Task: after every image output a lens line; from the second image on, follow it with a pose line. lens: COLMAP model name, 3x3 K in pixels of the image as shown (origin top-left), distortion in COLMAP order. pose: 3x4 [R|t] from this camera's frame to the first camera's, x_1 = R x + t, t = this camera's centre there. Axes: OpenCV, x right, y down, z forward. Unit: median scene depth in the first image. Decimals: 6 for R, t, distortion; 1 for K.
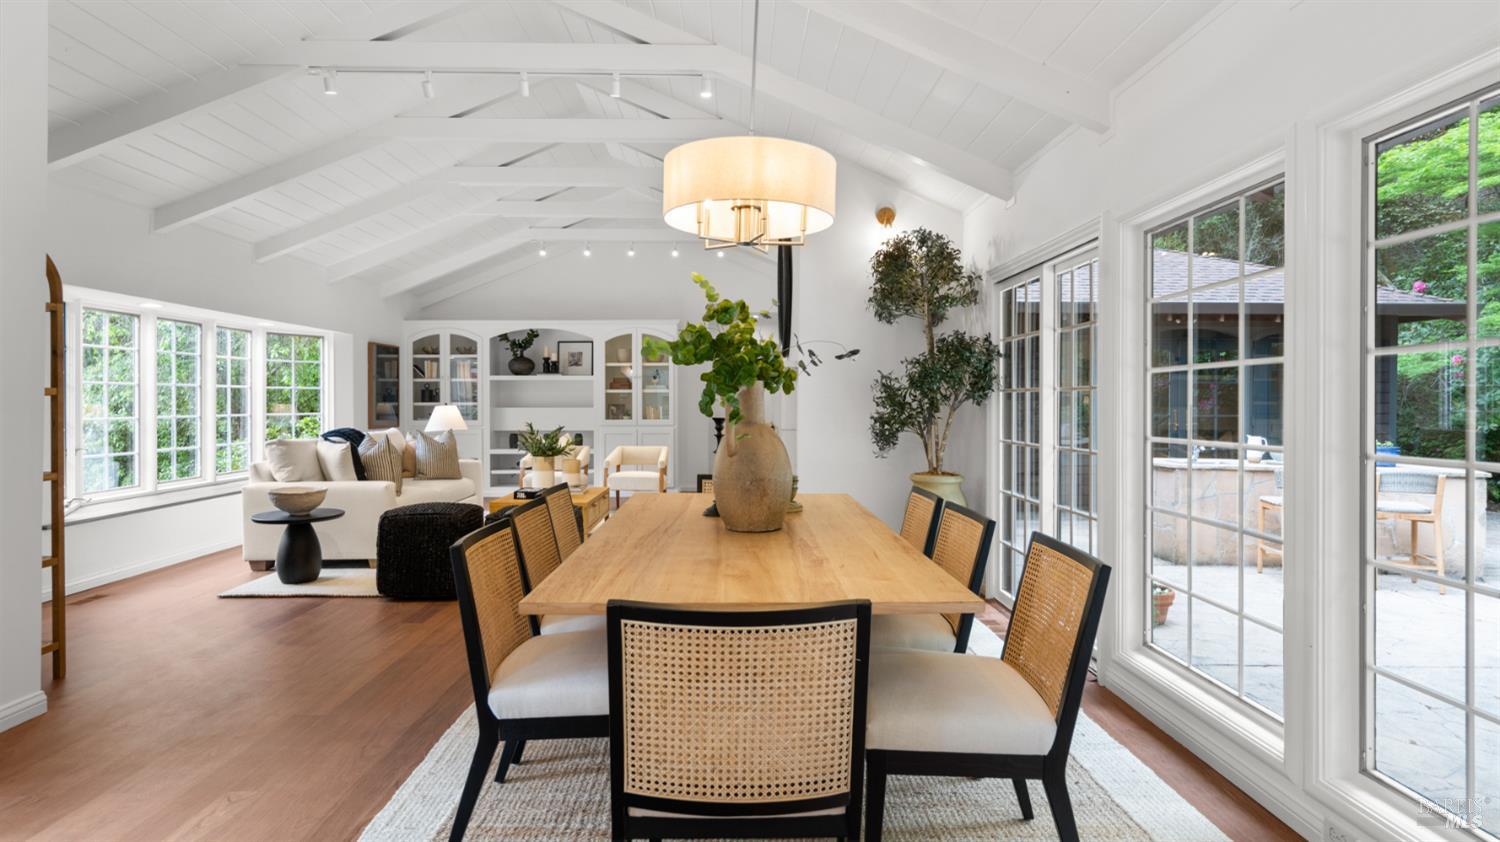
lens RADIAL K [[809.9, 0, 750.0], [0, 809.9, 421.0], [0, 0, 1]] dist [0.000042, -0.000002]
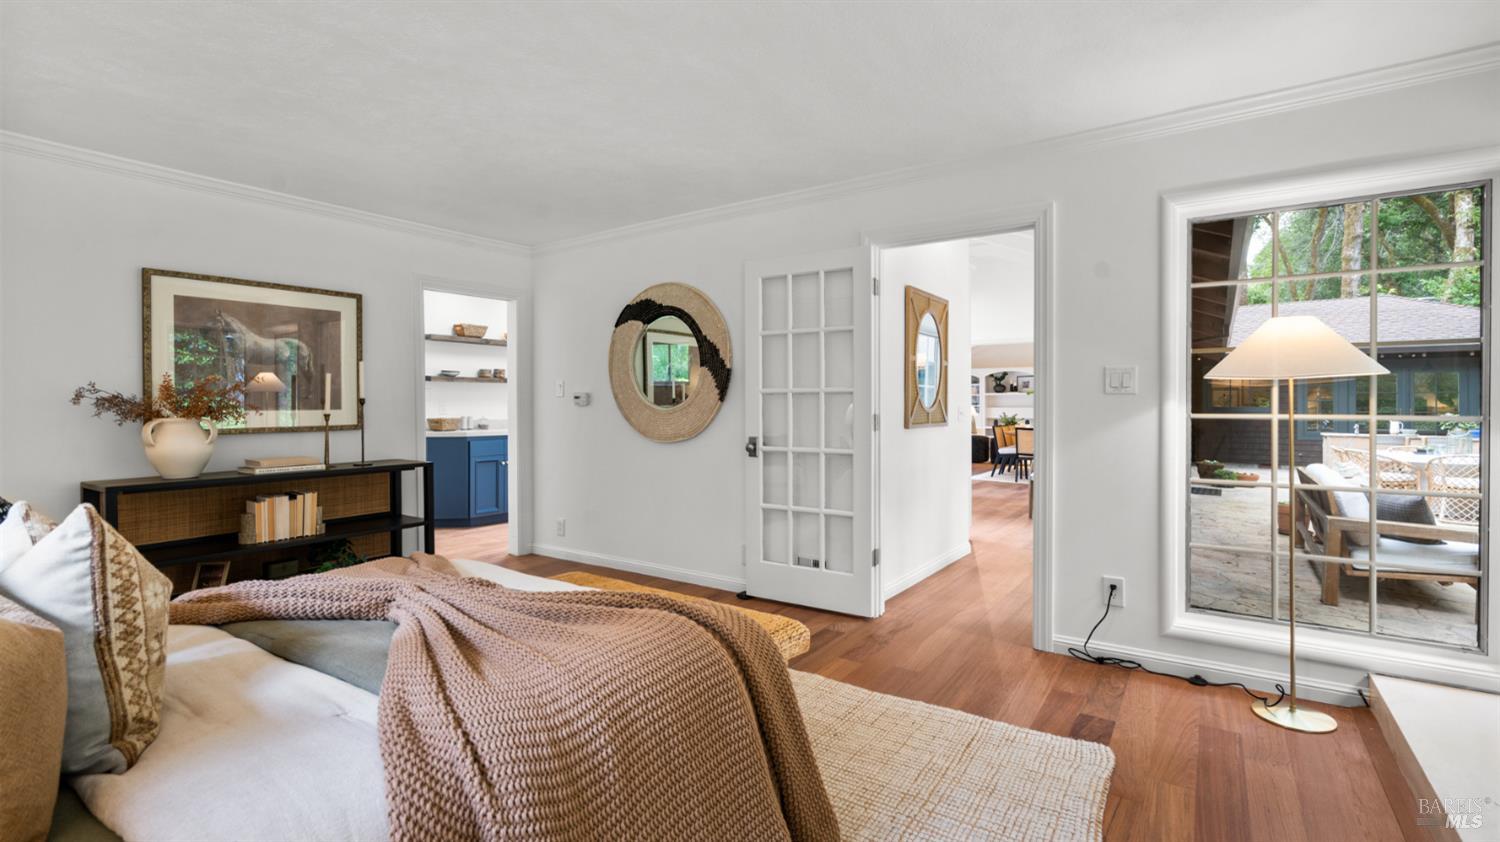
lens RADIAL K [[670.7, 0, 751.2], [0, 670.7, 411.9], [0, 0, 1]] dist [-0.000322, -0.000006]
pose [[0.806023, 0.004177, -0.591869, 0.245995], [-0.005937, 0.999982, -0.001028, 0.000732], [0.591854, 0.004342, 0.806034, -0.845336]]
